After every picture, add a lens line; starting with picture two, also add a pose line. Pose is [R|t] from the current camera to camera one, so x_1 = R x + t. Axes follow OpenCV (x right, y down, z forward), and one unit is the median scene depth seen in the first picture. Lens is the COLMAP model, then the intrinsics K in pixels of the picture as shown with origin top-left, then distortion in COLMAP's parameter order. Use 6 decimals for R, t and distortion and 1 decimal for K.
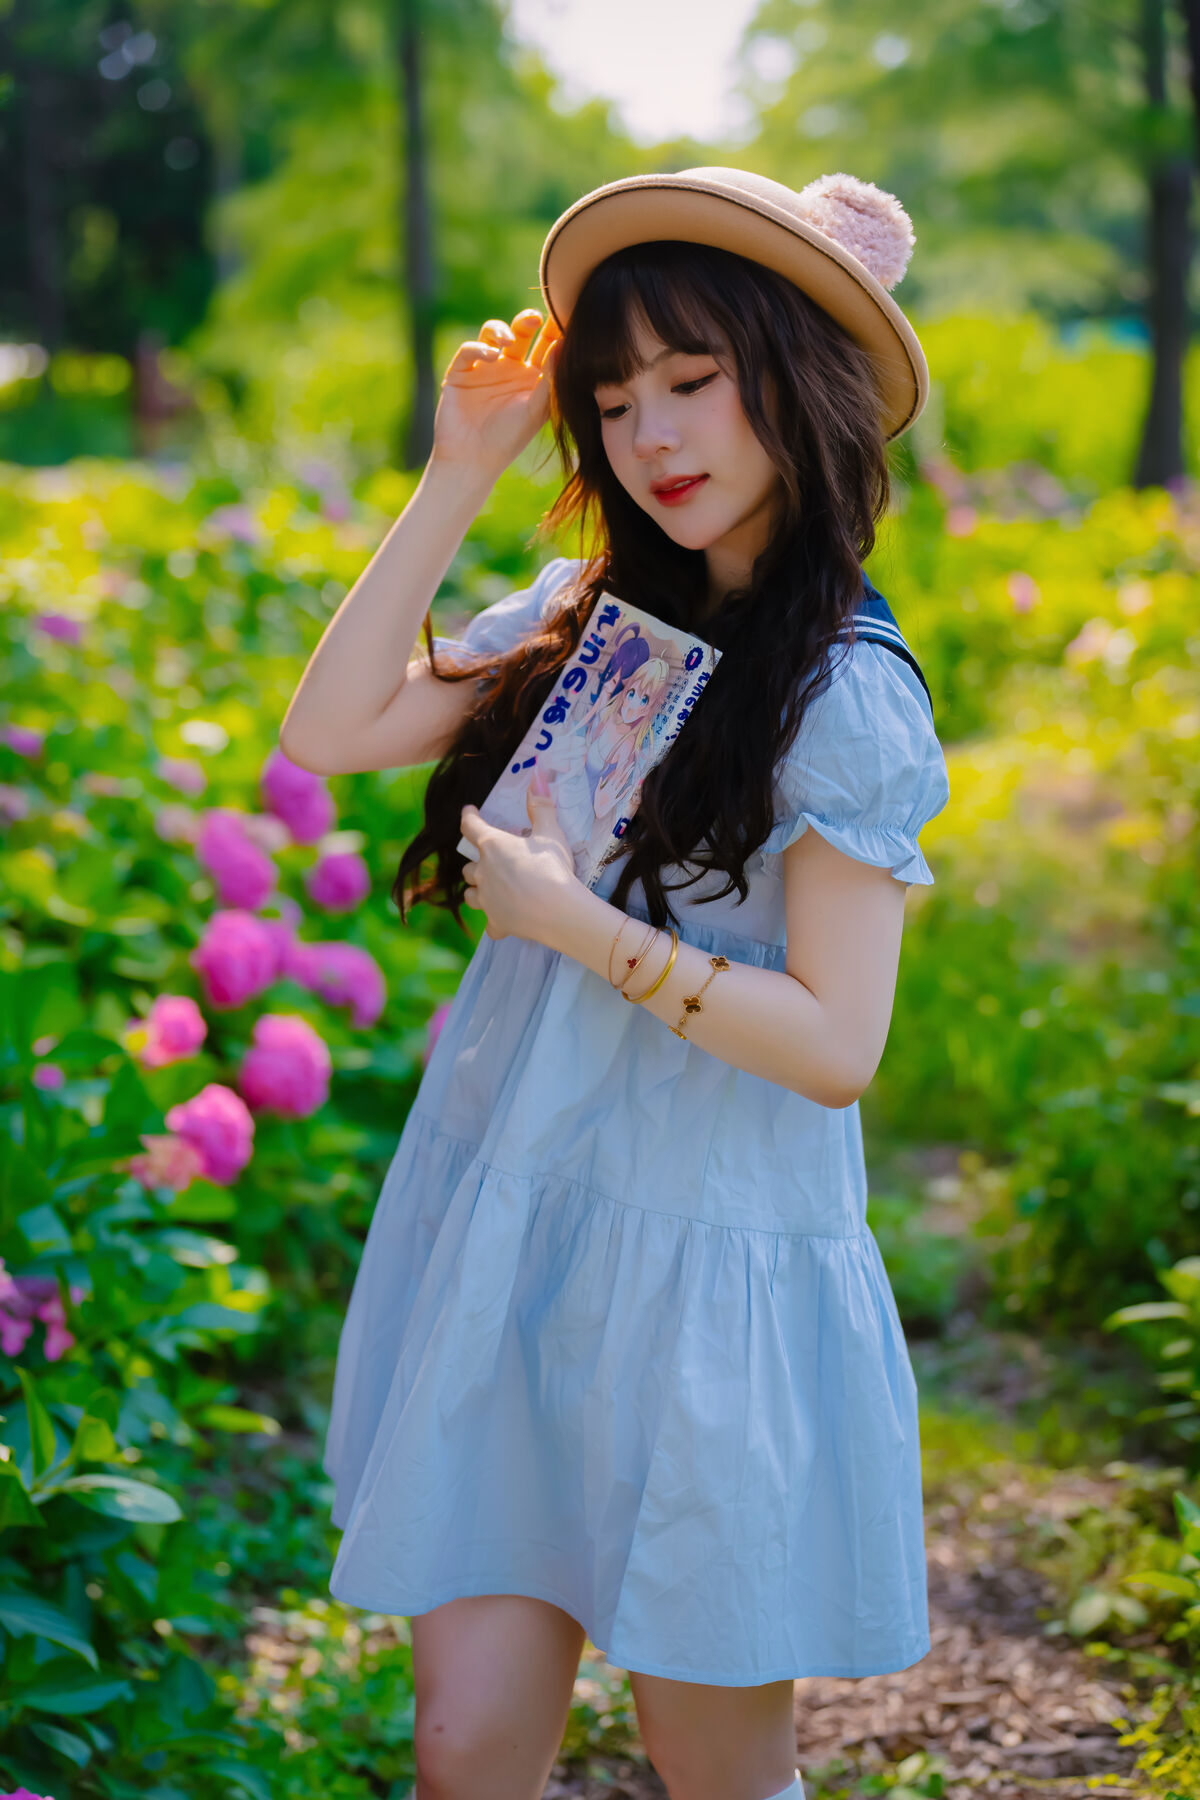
lens RADIAL K [[3514.9, 0, 598.7], [0, 3514.9, 898.8], [0, 0, 1]] dist [0.085524, 0.000000]
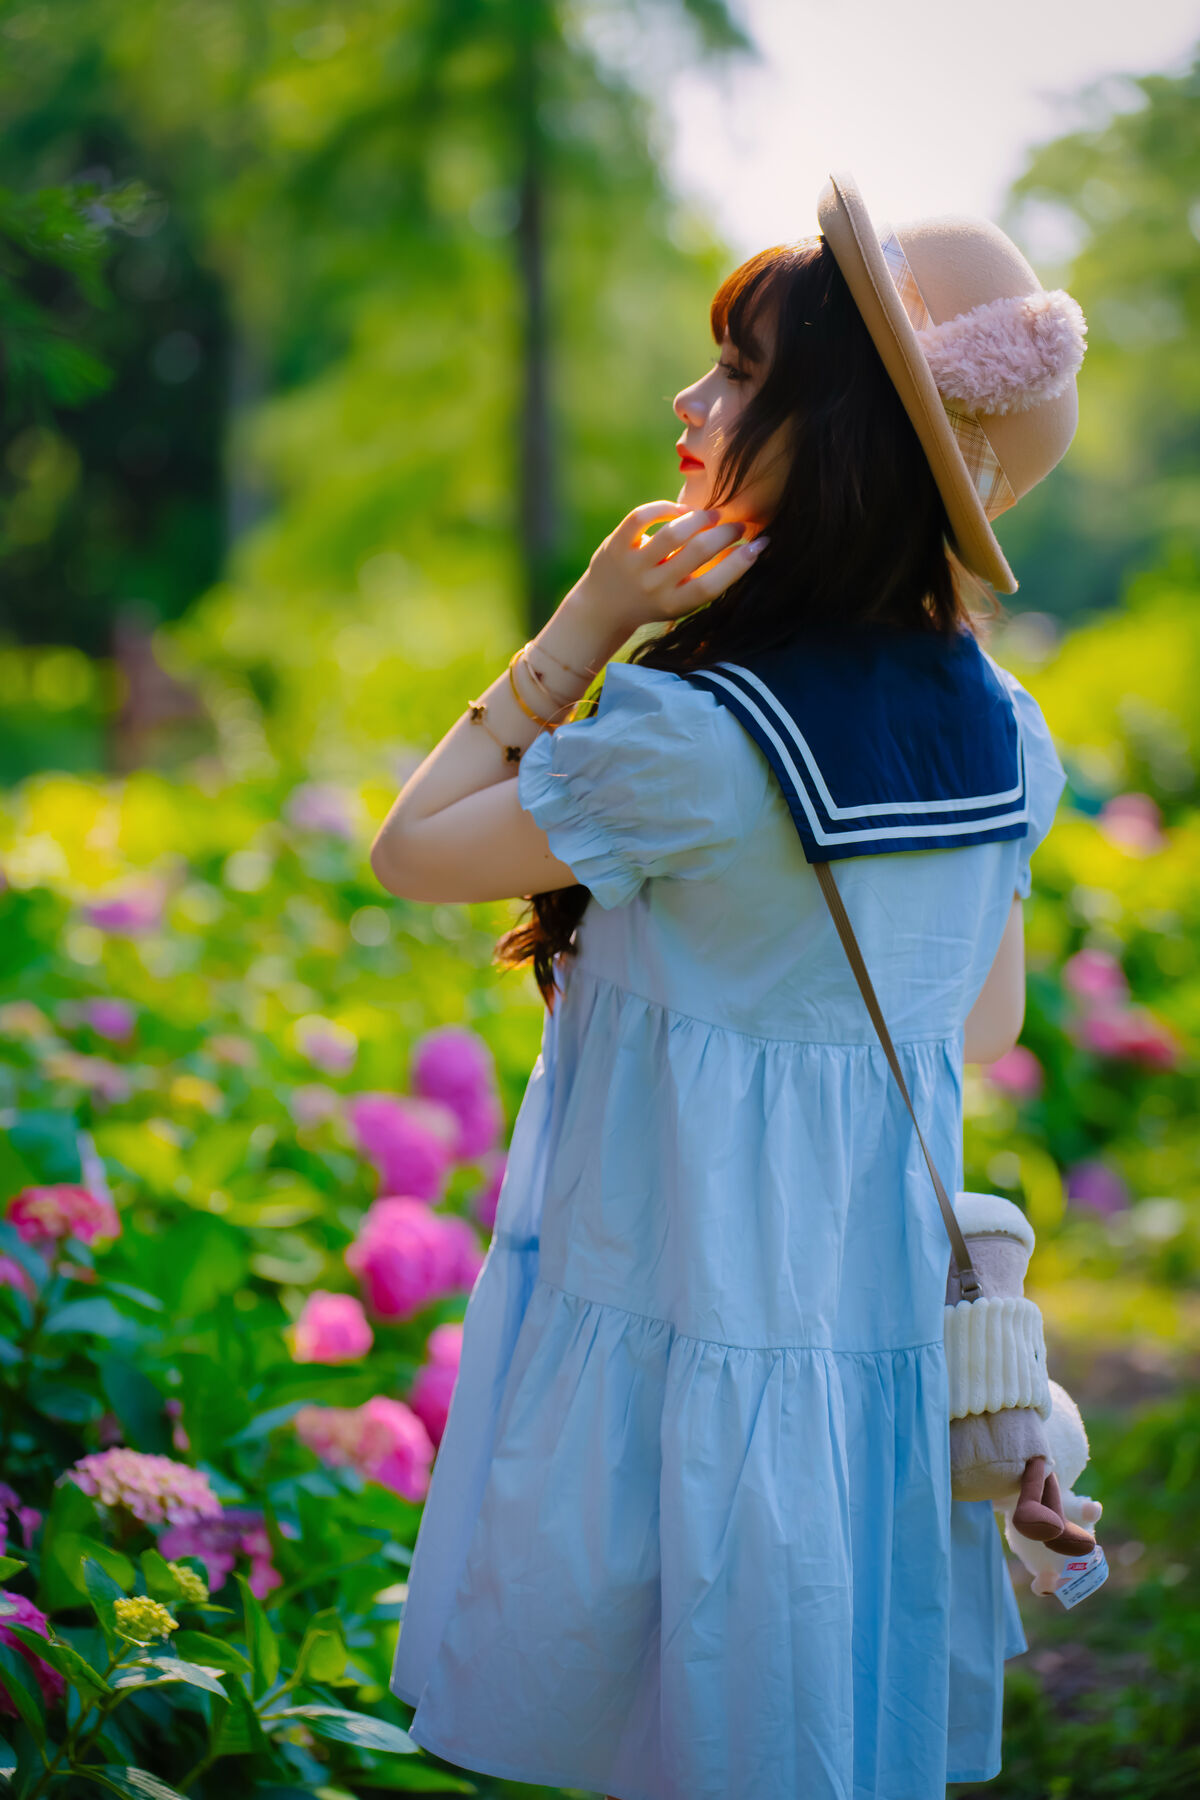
lens RADIAL K [[5426.9, 0, 604.3], [0, 5426.9, 891.5], [0, 0, 1]] dist [0.024437, 0.000000]
pose [[0.999410, 0.013506, -0.031578, -0.012313], [-0.016968, 0.993556, -0.112069, 0.043982], [0.029861, 0.112539, 0.993199, -0.140807]]
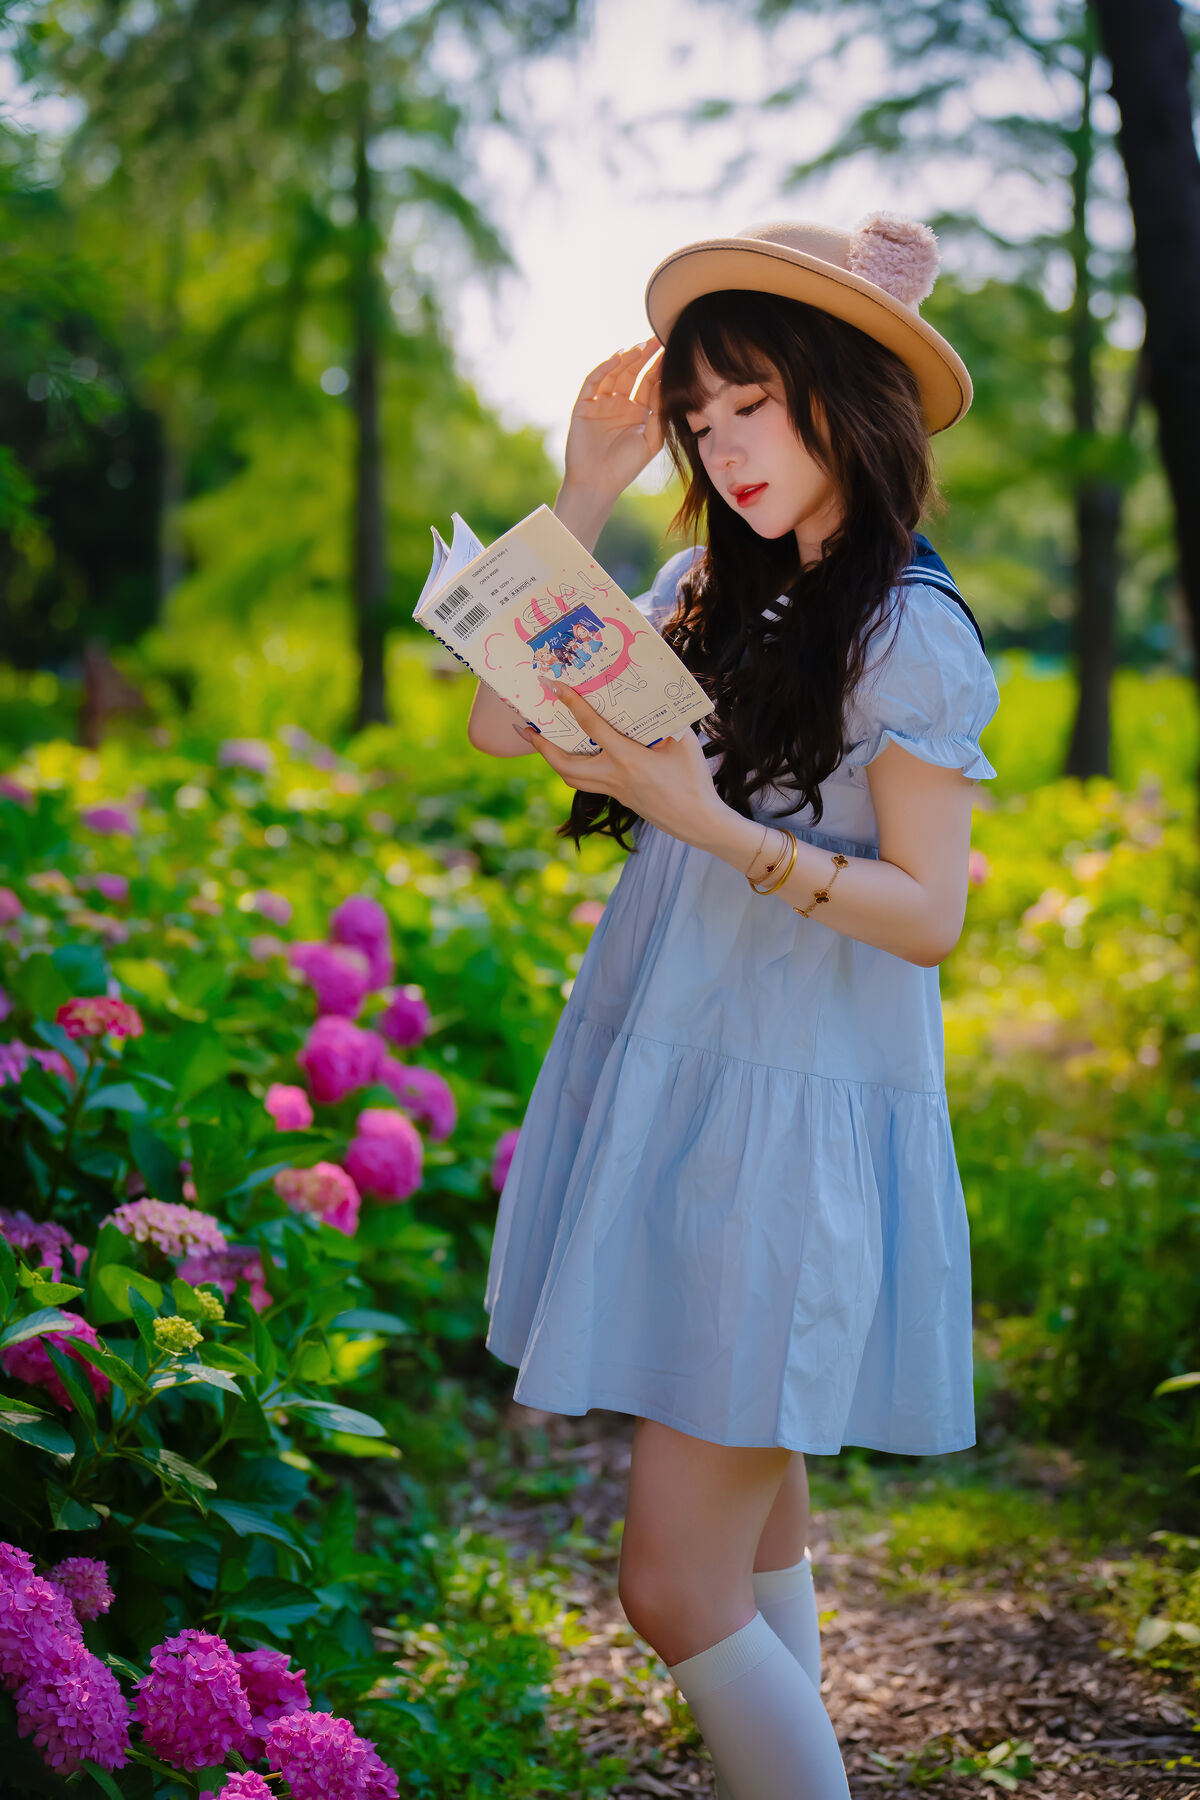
lens RADIAL K [[3514.9, 0, 580.9], [0, 3514.9, 906.9], [0, 0, 1]] dist [0.085524, 0.000000]
pose [[0.999590, 0.018941, 0.021487, -0.032265], [-0.016863, 0.995517, -0.093068, 0.043223], [-0.023154, 0.092667, 0.995428, -0.050964]]
